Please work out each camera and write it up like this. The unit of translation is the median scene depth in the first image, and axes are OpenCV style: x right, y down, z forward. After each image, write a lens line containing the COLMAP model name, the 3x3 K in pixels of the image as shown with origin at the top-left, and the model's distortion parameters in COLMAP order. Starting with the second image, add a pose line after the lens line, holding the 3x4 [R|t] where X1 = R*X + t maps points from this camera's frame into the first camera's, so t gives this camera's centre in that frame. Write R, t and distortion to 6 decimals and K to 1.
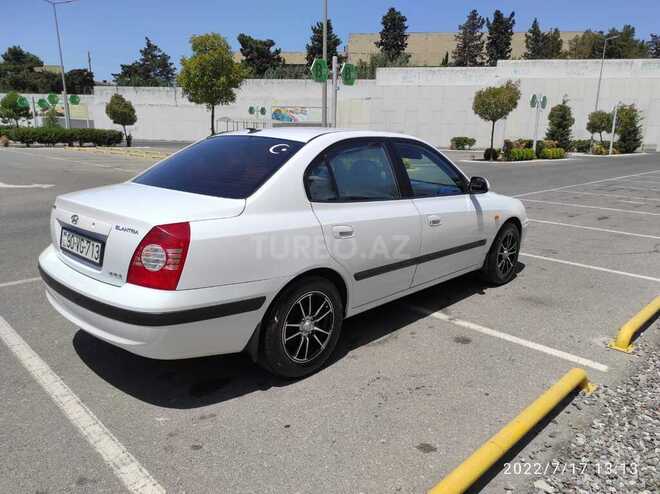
lens RADIAL K [[488.0, 0, 330.0], [0, 488.0, 247.0], [0, 0, 1]] dist [0.047054, -0.041881]
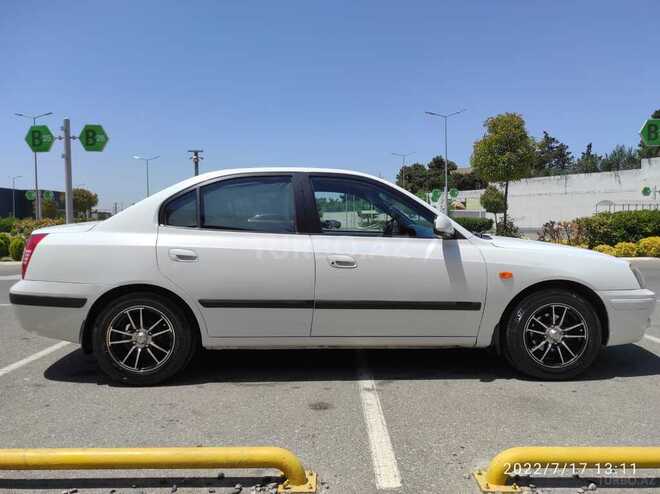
lens RADIAL K [[488.0, 0, 330.0], [0, 488.0, 247.0], [0, 0, 1]] dist [0.047054, -0.041881]
pose [[0.703362, 0.012586, -0.710721, 0.081138], [-0.142037, 0.982168, -0.123174, 0.002933], [0.696497, 0.187584, 0.692607, 0.038988]]
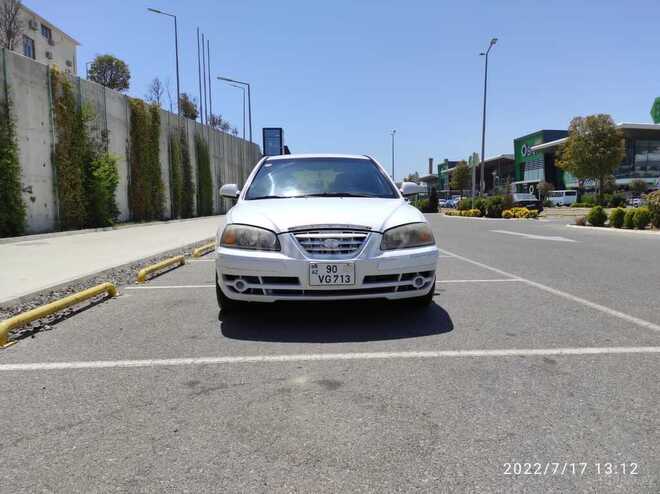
lens RADIAL K [[488.0, 0, 330.0], [0, 488.0, 247.0], [0, 0, 1]] dist [0.047054, -0.041881]
pose [[-0.682090, 0.051669, -0.729440, 0.111894], [-0.165686, 0.960640, 0.222976, -0.033420], [0.712251, 0.272948, -0.646683, 0.219517]]
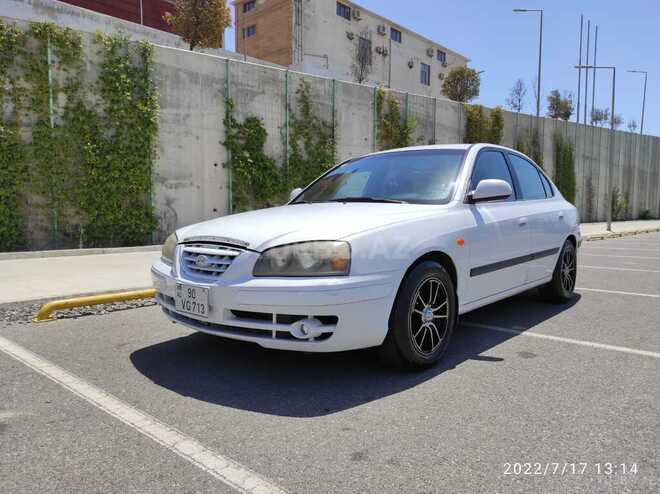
lens RADIAL K [[488.0, 0, 330.0], [0, 488.0, 247.0], [0, 0, 1]] dist [0.047054, -0.041881]
pose [[-0.998433, -0.017210, -0.053247, 0.031855], [-0.032017, 0.956088, 0.291326, -0.037237], [0.045896, 0.292574, -0.955141, 0.229378]]
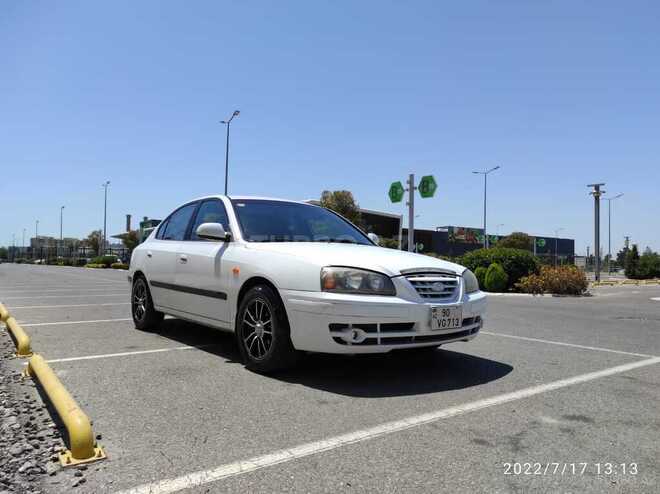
lens RADIAL K [[488.0, 0, 330.0], [0, 488.0, 247.0], [0, 0, 1]] dist [0.047054, -0.041881]
pose [[-0.152147, -0.058184, -0.986644, 0.138188], [-0.239090, 0.970784, -0.020380, -0.014680], [0.959003, 0.232796, -0.161613, 0.155394]]
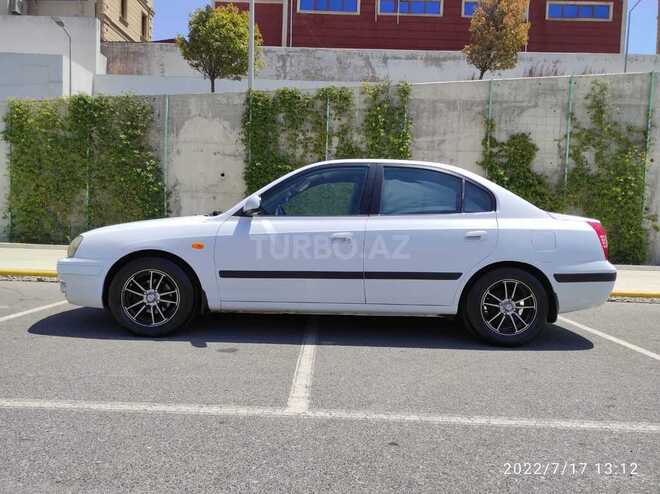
lens RADIAL K [[488.0, 0, 330.0], [0, 488.0, 247.0], [0, 0, 1]] dist [0.047054, -0.041881]
pose [[-0.701634, -0.073760, 0.708710, -0.083171], [0.113830, 0.970251, 0.213674, -0.033470], [-0.703387, 0.230593, -0.672364, 0.201624]]
